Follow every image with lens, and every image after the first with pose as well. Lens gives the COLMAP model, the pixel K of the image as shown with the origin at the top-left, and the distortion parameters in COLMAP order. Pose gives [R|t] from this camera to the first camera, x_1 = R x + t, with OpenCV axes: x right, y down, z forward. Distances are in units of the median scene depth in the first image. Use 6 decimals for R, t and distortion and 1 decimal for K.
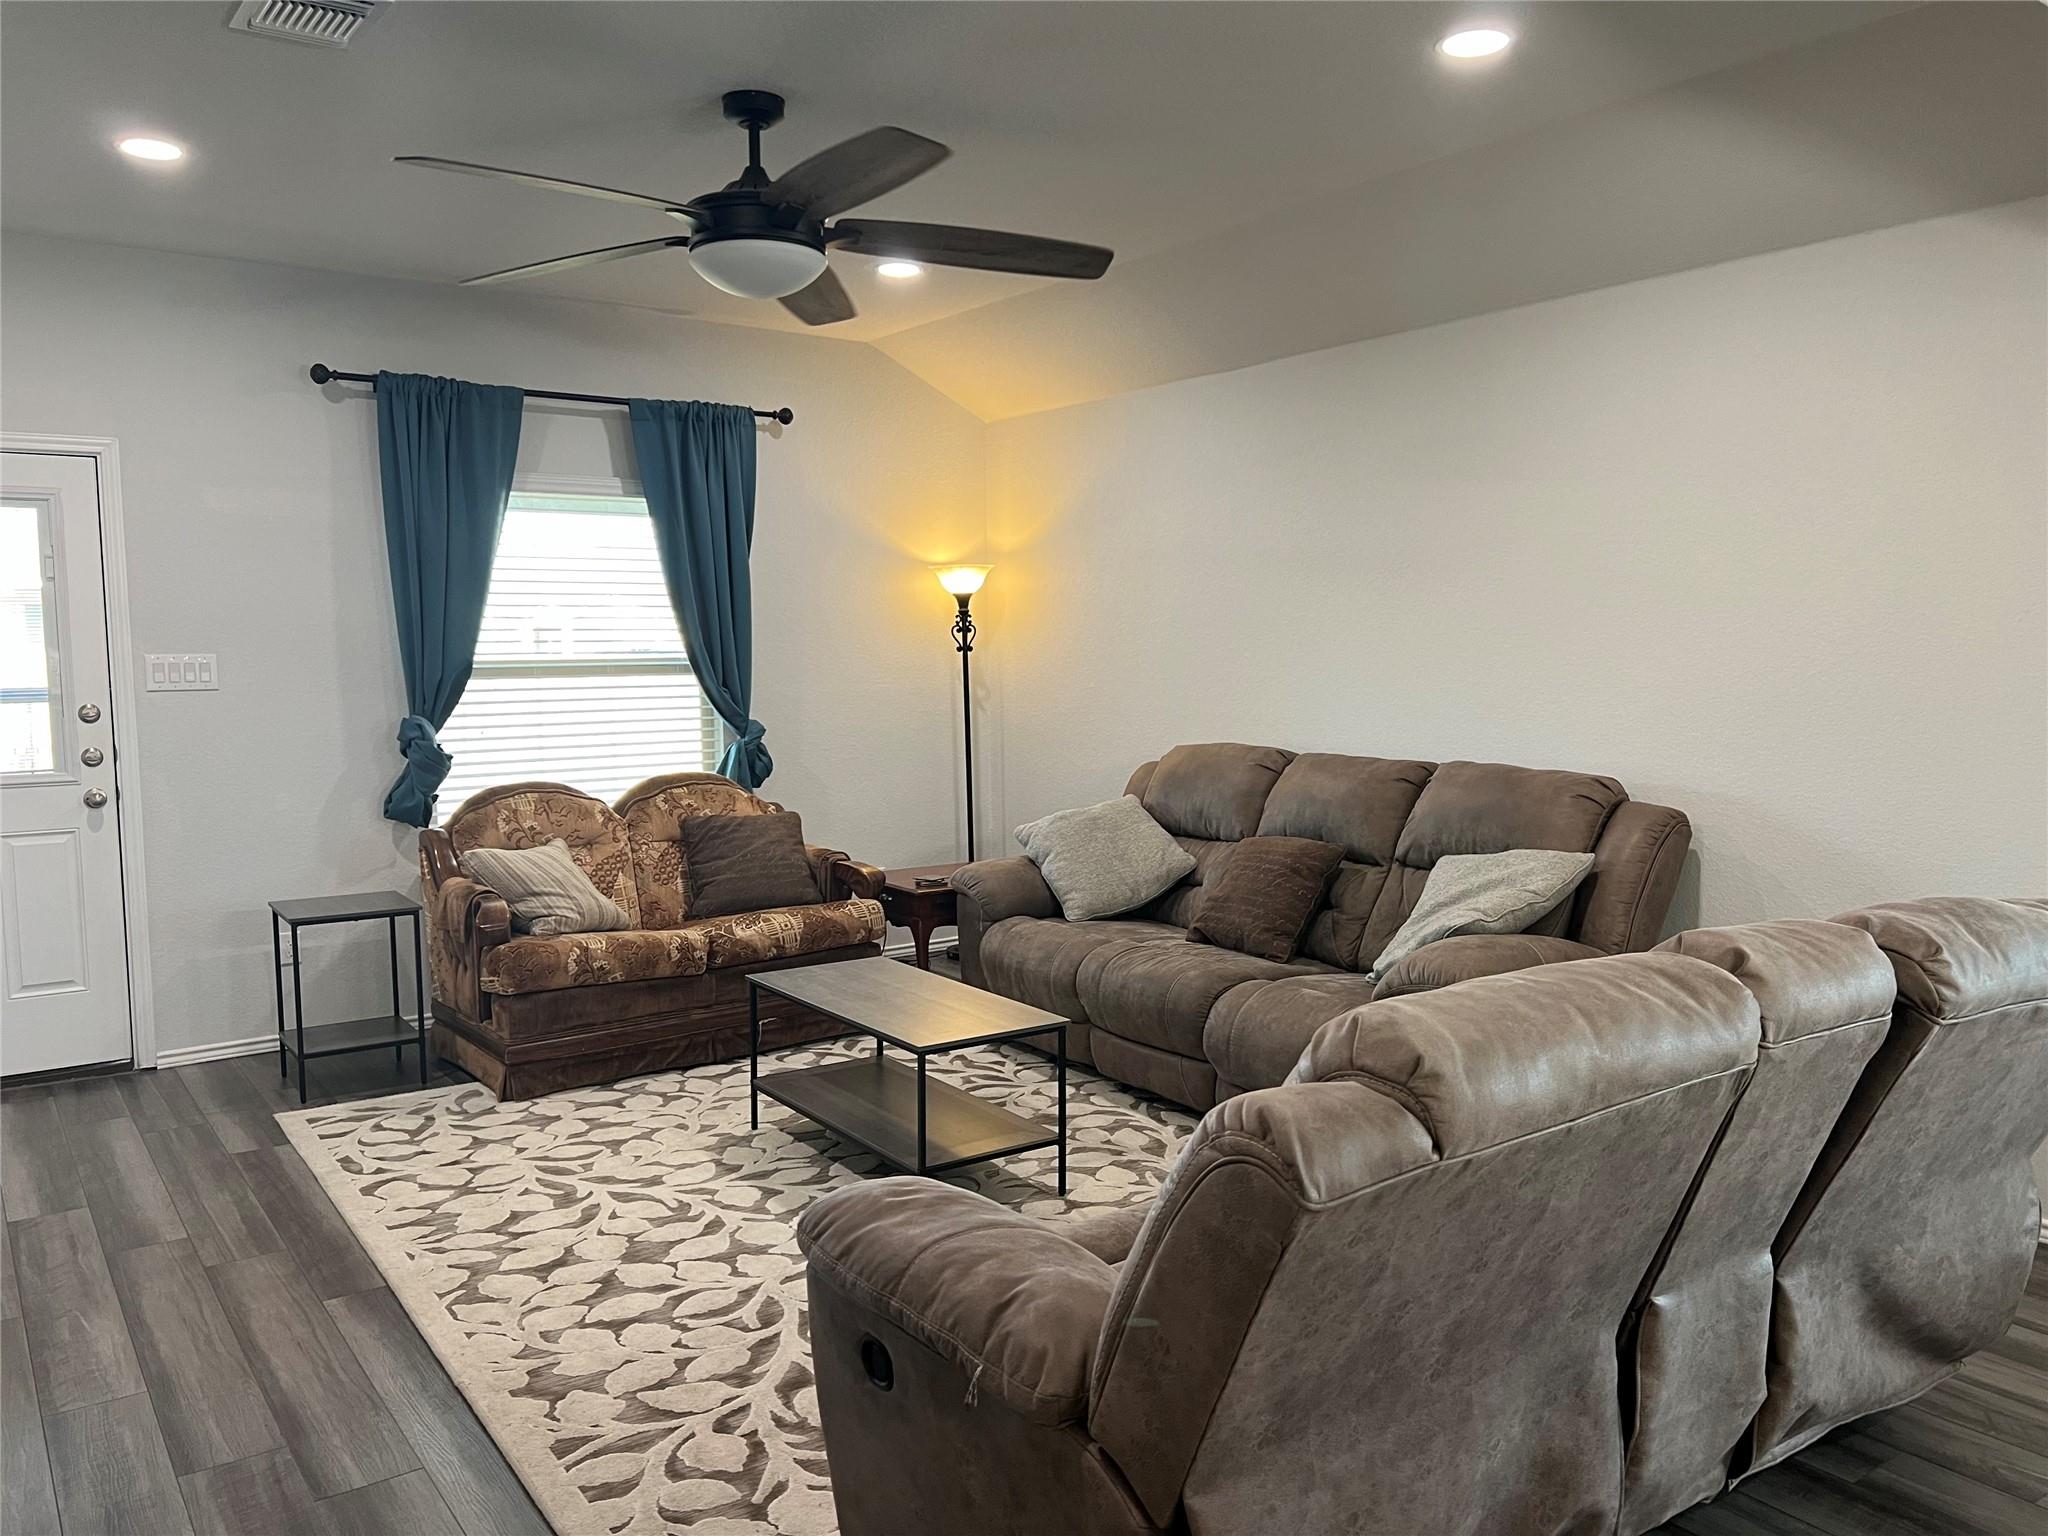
lens RADIAL K [[1543.2, 0, 1022.8], [0, 1543.2, 769.3], [0, 0, 1]] dist [0.036263, -0.025518]
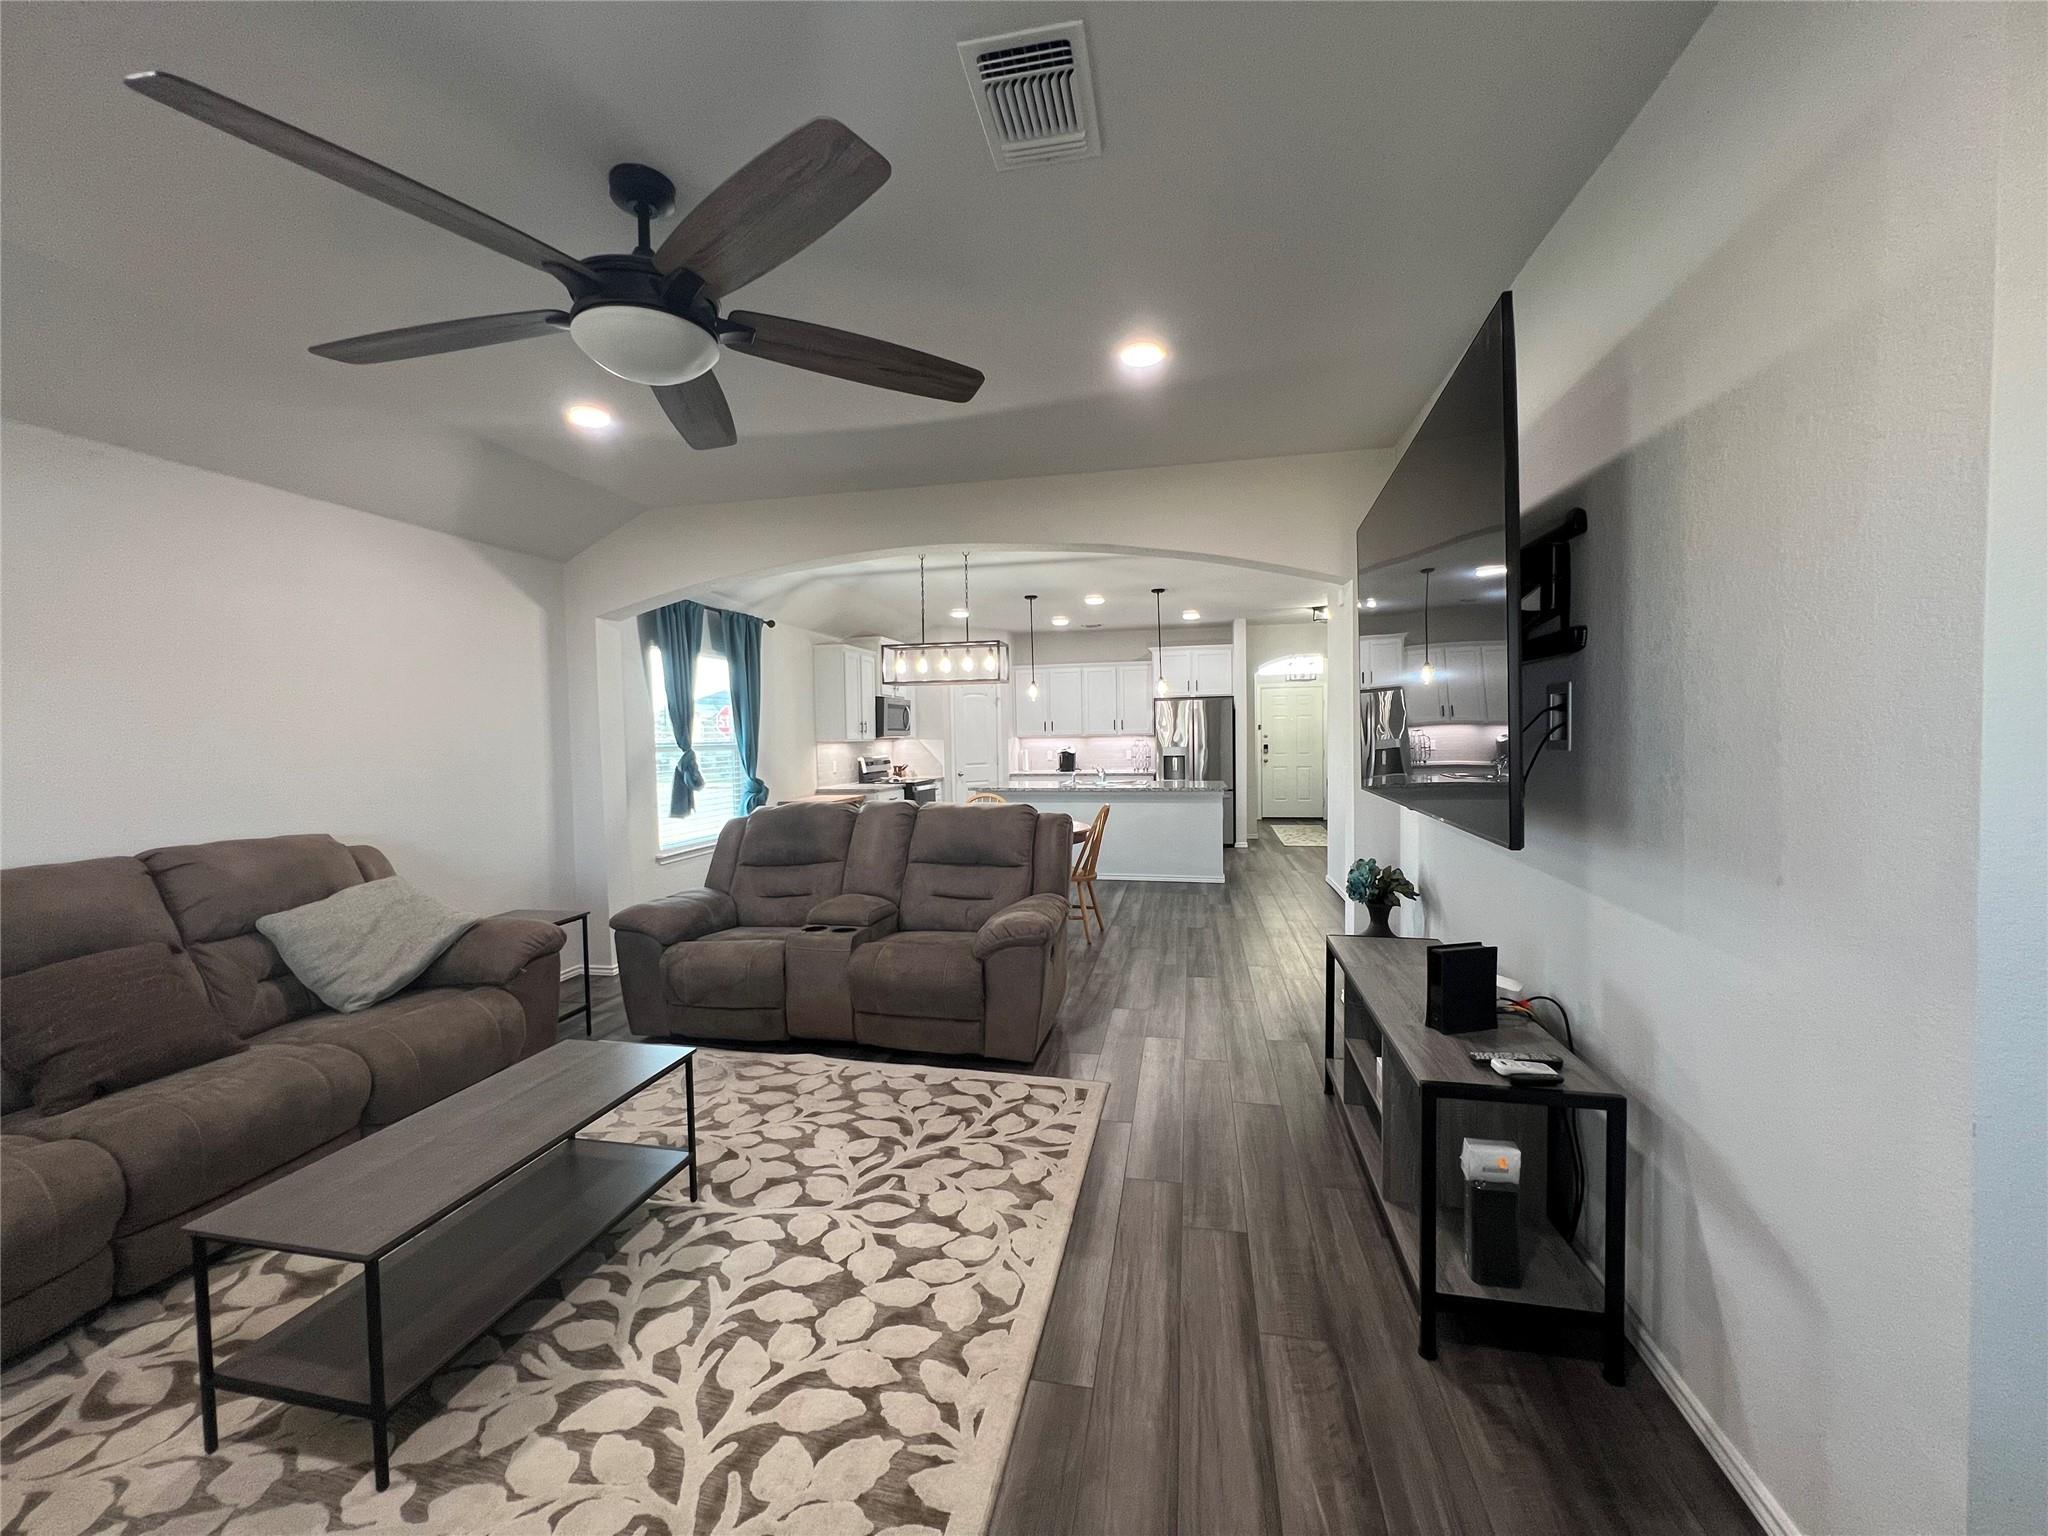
lens RADIAL K [[820.1, 0, 1020.9], [0, 820.1, 760.8], [0, 0, 1]] dist [0.000637, -0.000005]
pose [[-0.678729, -0.003648, 0.734380, -0.771730], [0.088971, 0.992213, 0.087158, -0.088943], [-0.728980, 0.124495, -0.673119, 1.293490]]
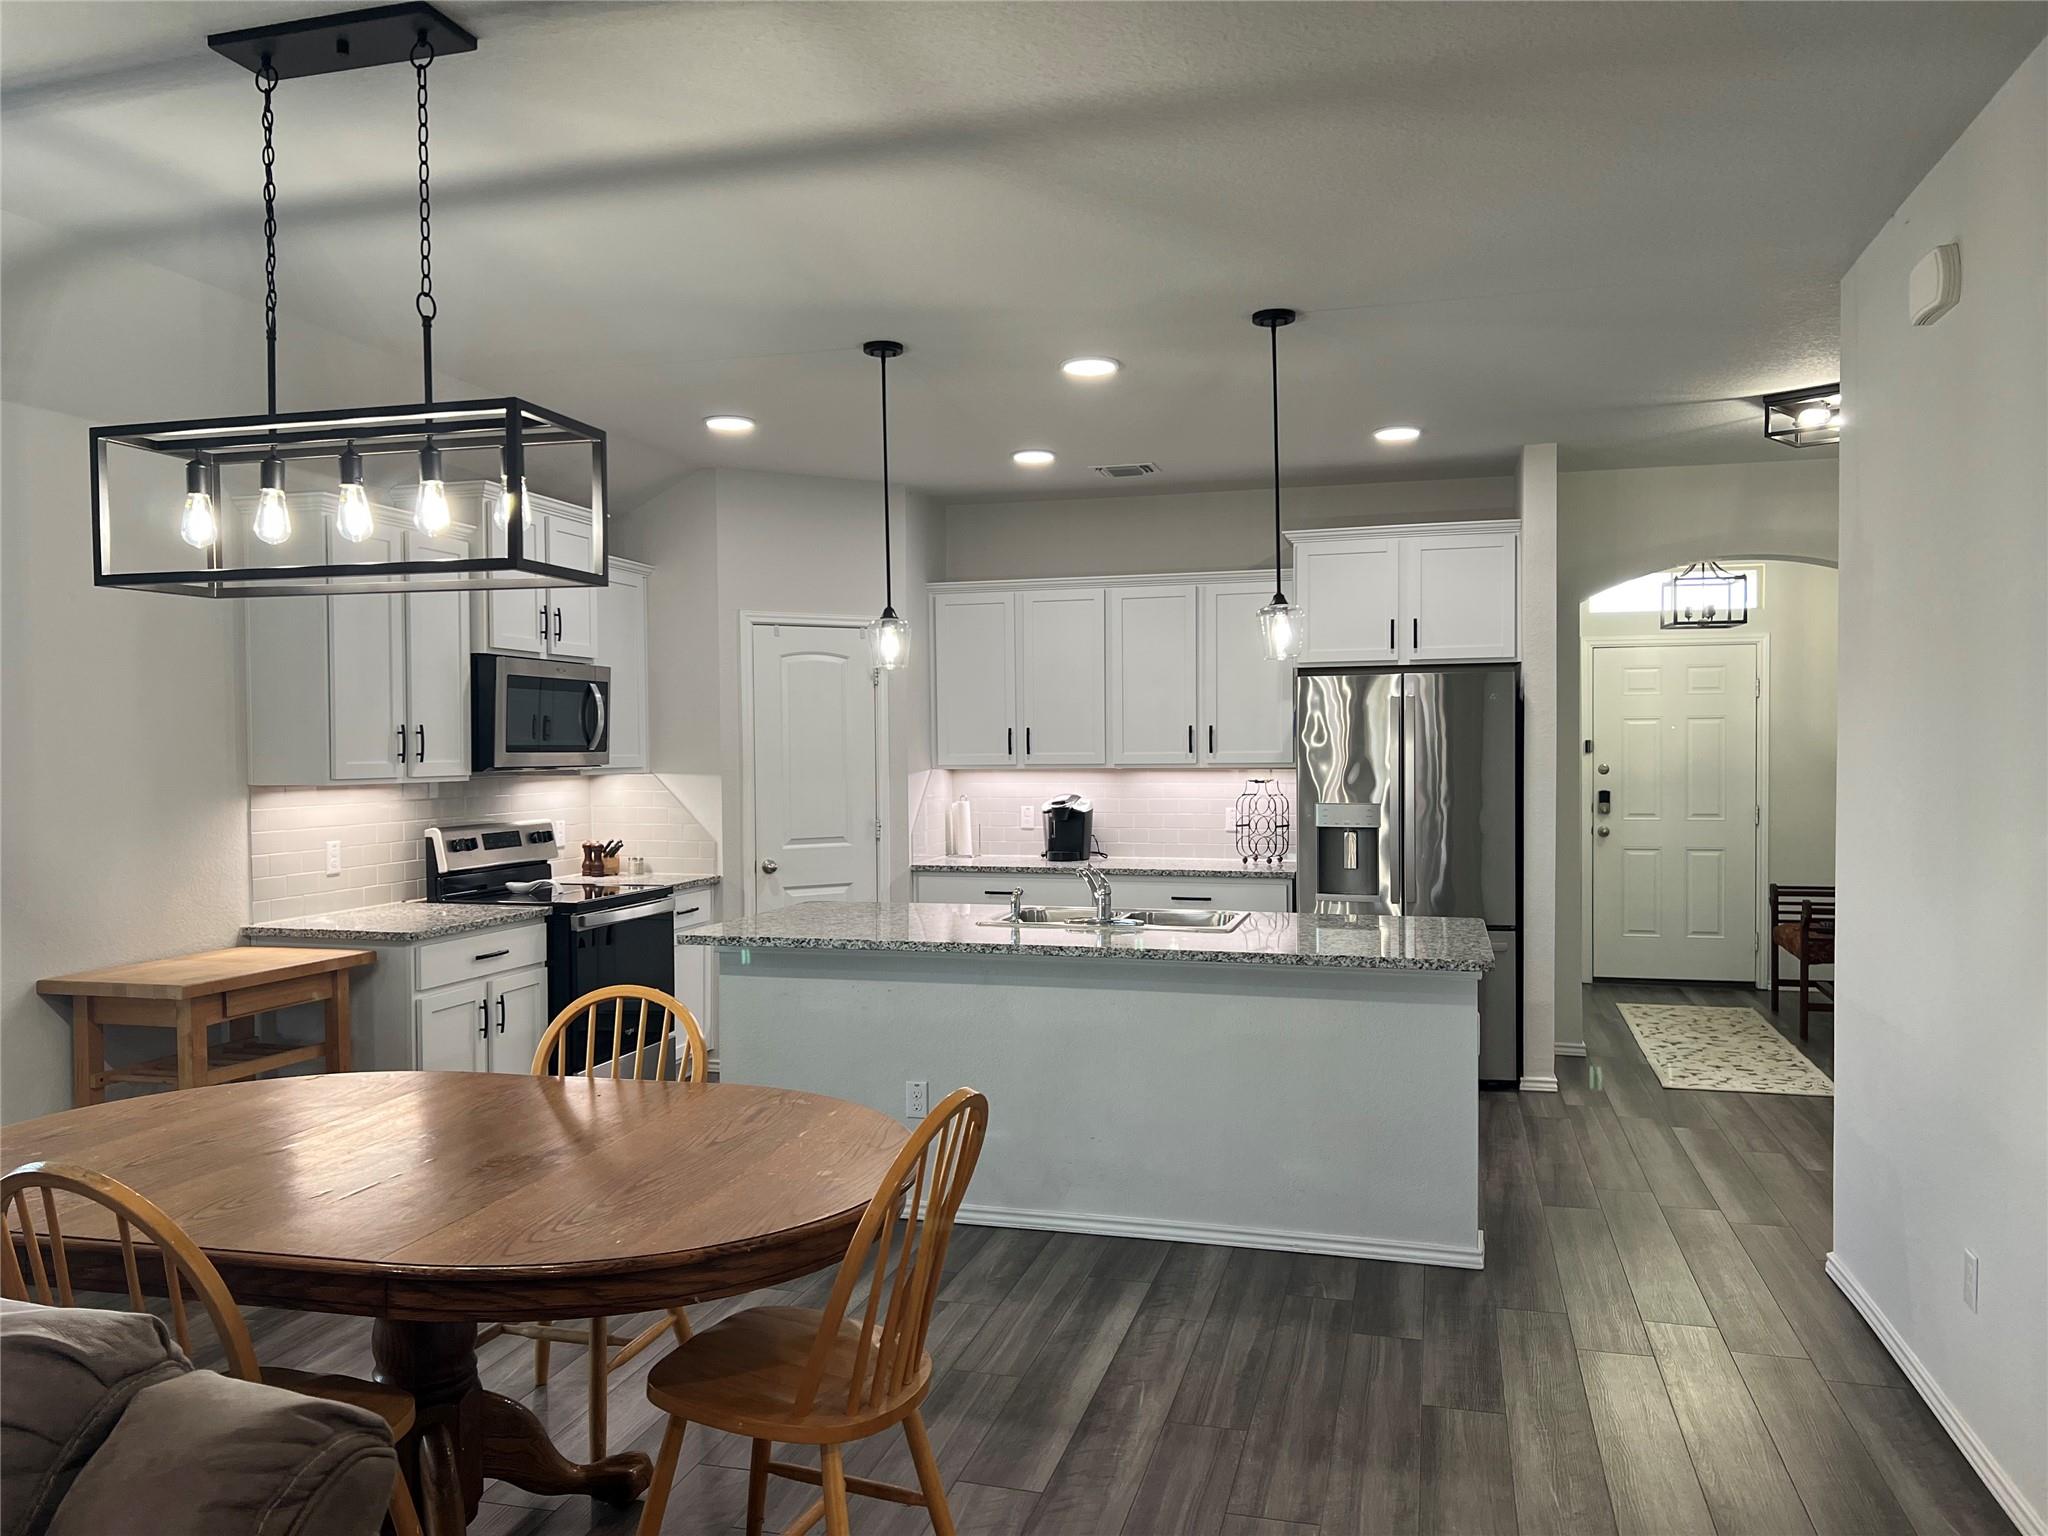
lens RADIAL K [[1543.2, 0, 1014.6], [0, 1543.2, 781.0], [0, 0, 1]] dist [0.036263, -0.025518]
pose [[-0.630234, -0.003262, 0.776399, -0.283067], [0.083027, 0.993974, 0.071573, -0.041768], [-0.771953, 0.109570, -0.626165, 0.519209]]
